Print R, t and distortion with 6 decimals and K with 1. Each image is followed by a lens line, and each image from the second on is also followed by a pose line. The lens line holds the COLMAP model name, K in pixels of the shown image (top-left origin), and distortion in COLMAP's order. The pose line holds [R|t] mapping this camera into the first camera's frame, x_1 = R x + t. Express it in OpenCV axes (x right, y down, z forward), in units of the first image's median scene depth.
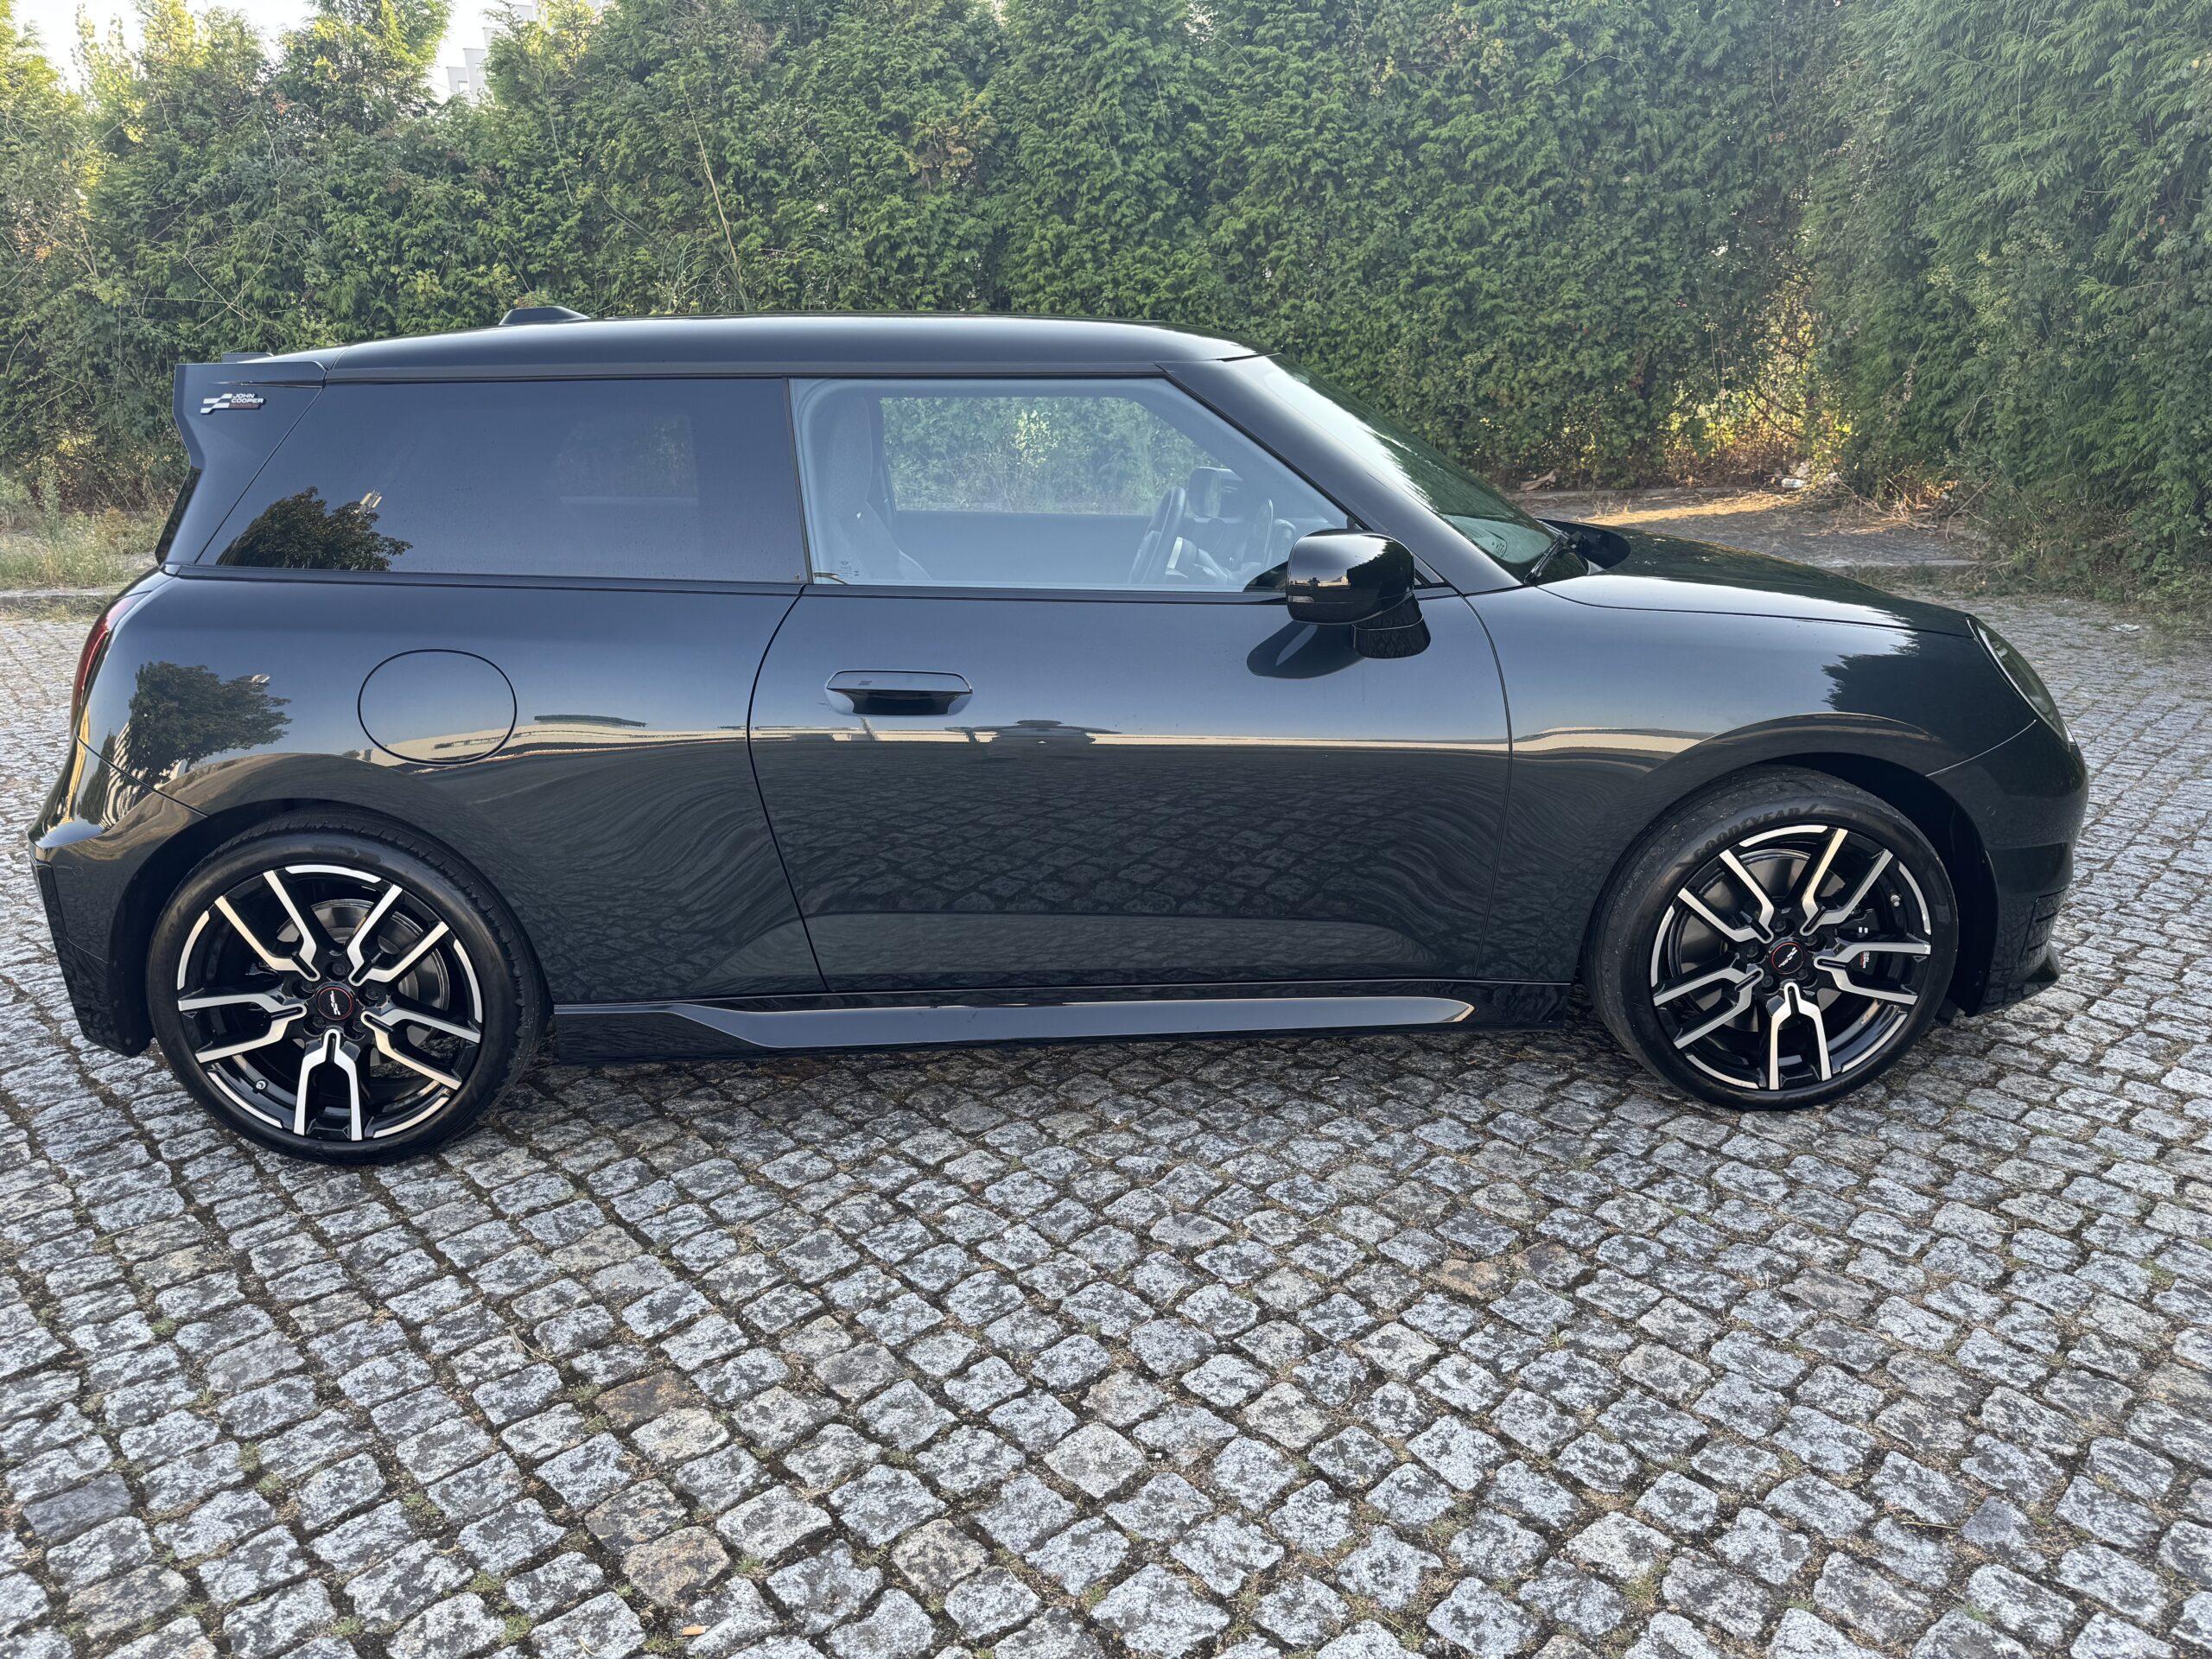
lens RADIAL K [[1585.9, 0, 1093.8], [0, 1585.9, 839.9], [0, 0, 1]] dist [0.010101, -0.016996]
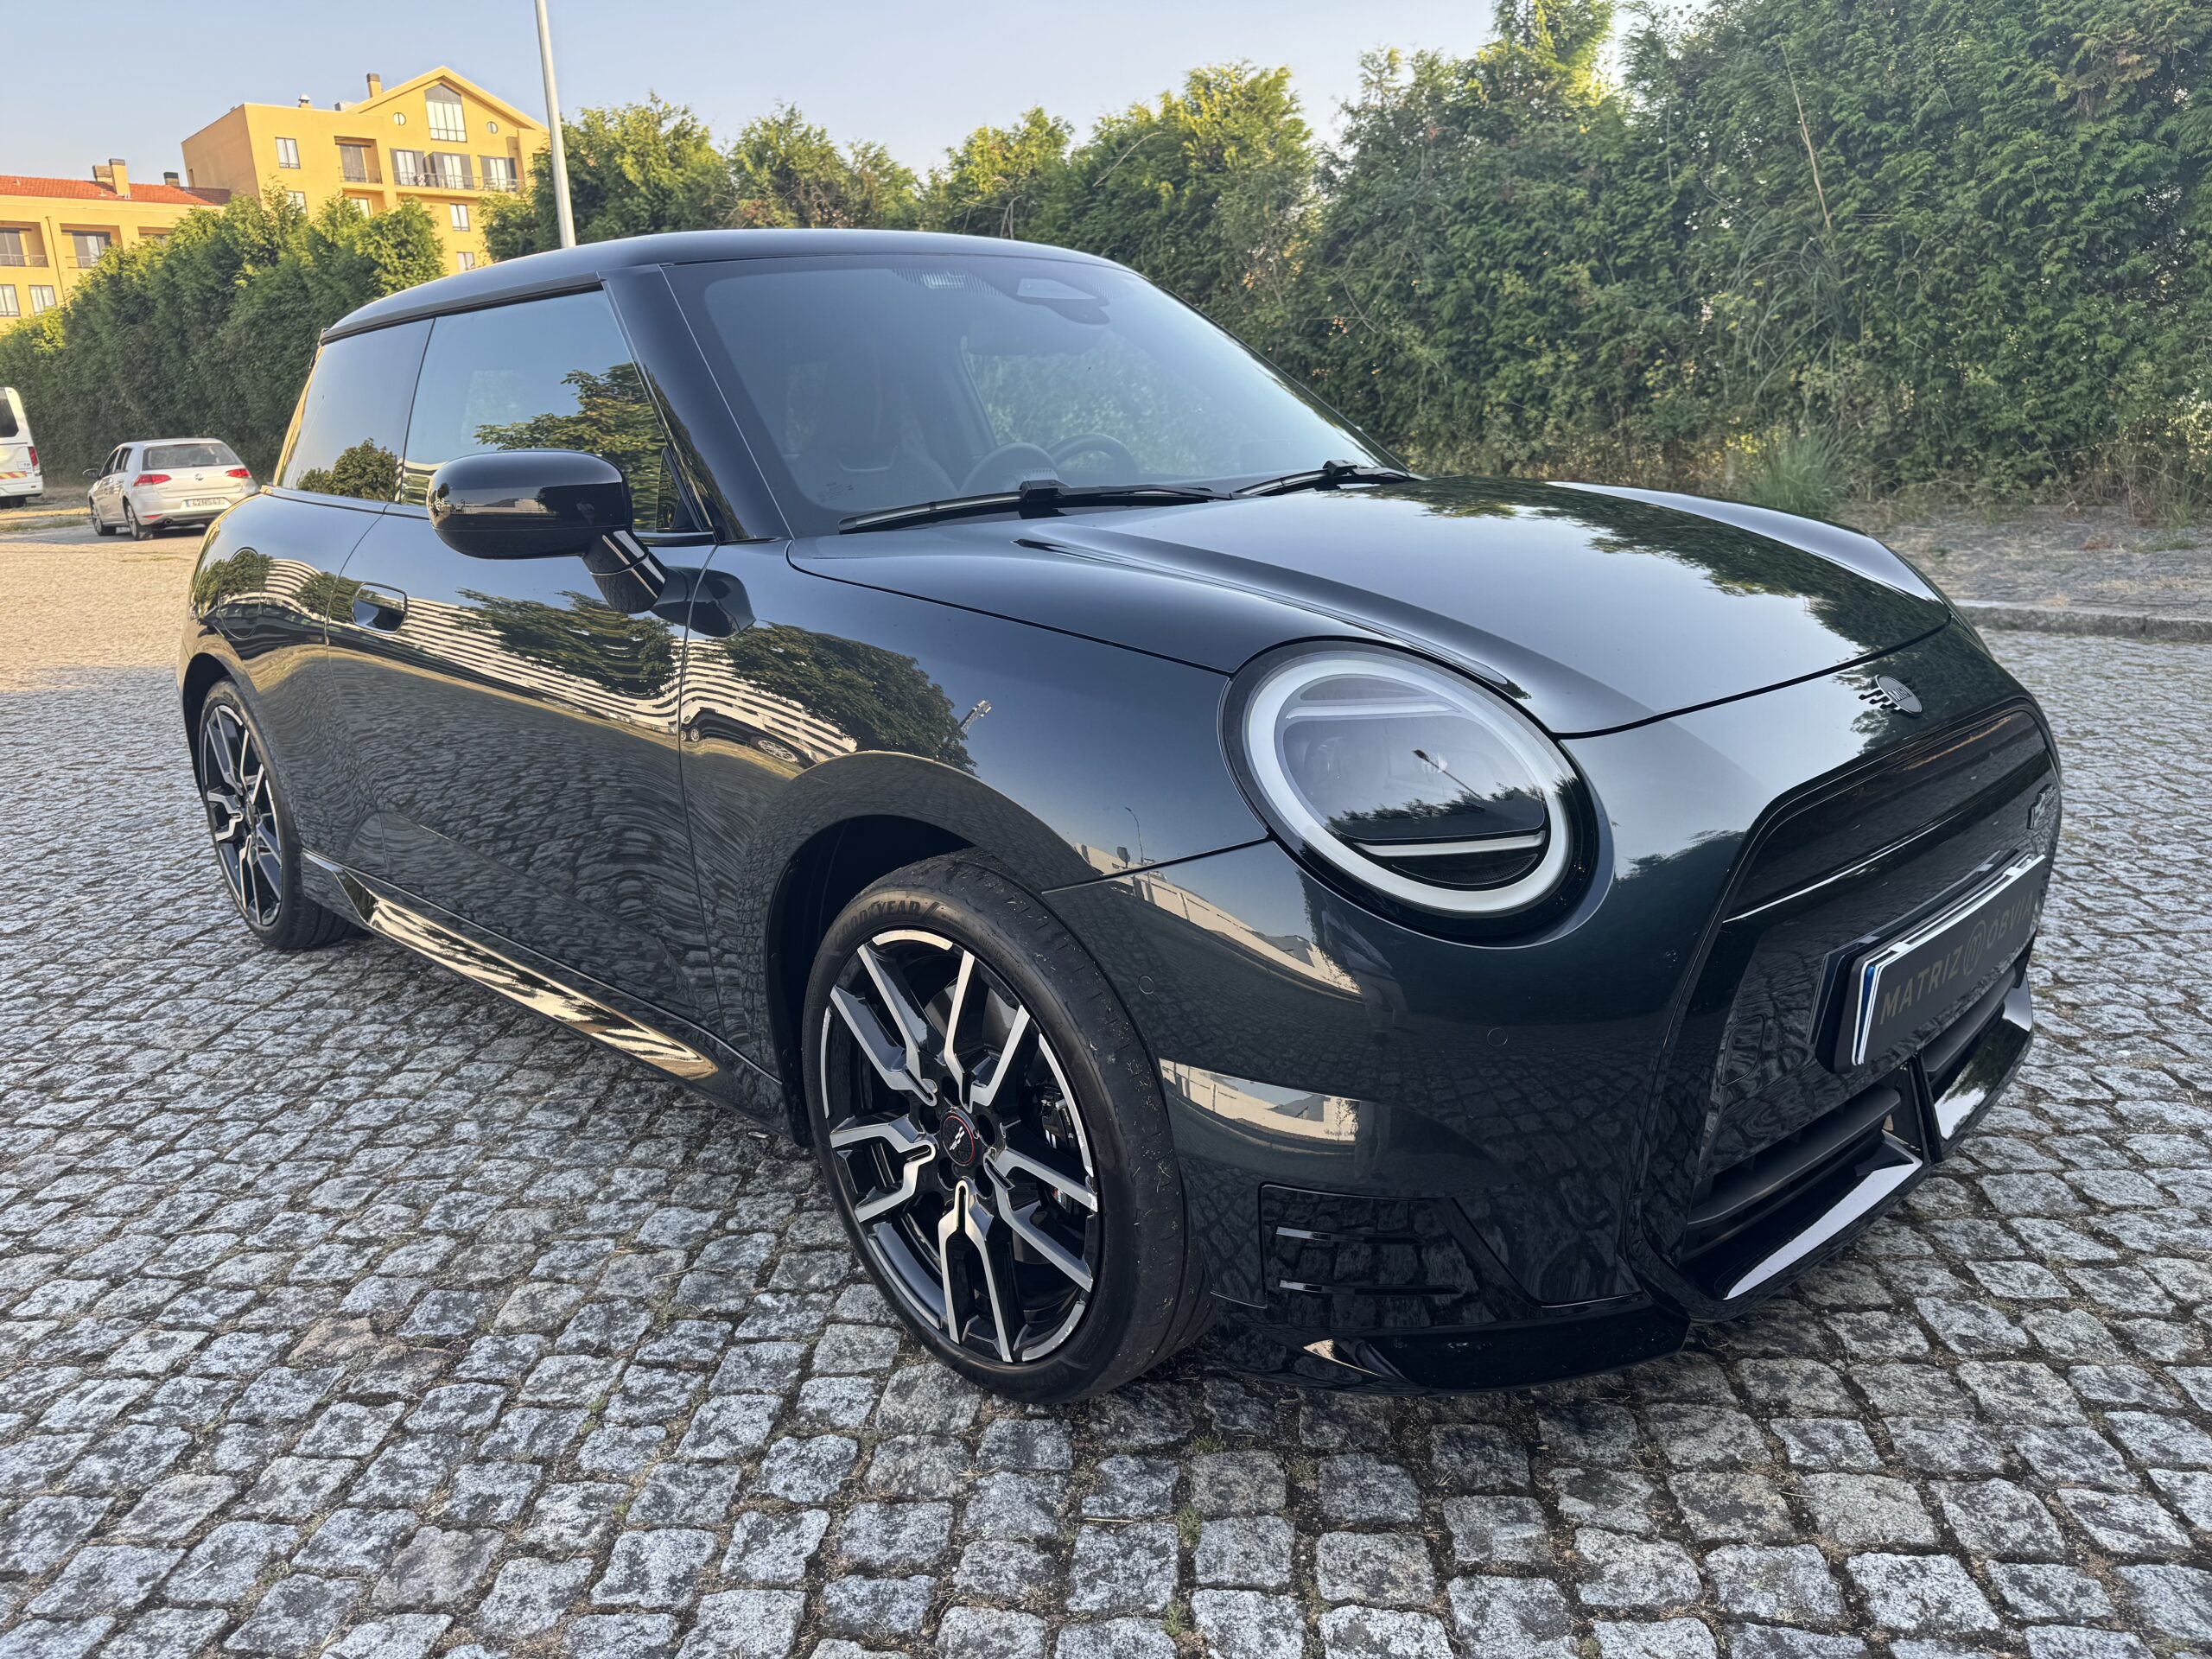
lens RADIAL K [[1573.7, 0, 1114.6], [0, 1573.7, 840.9], [0, 0, 1]] dist [0.002204, -0.011038]
pose [[0.660342, 0.175782, -0.730102, 1.078963], [-0.180700, 0.980846, 0.072718, -0.117602], [0.728901, 0.083910, 0.679458, 0.722883]]
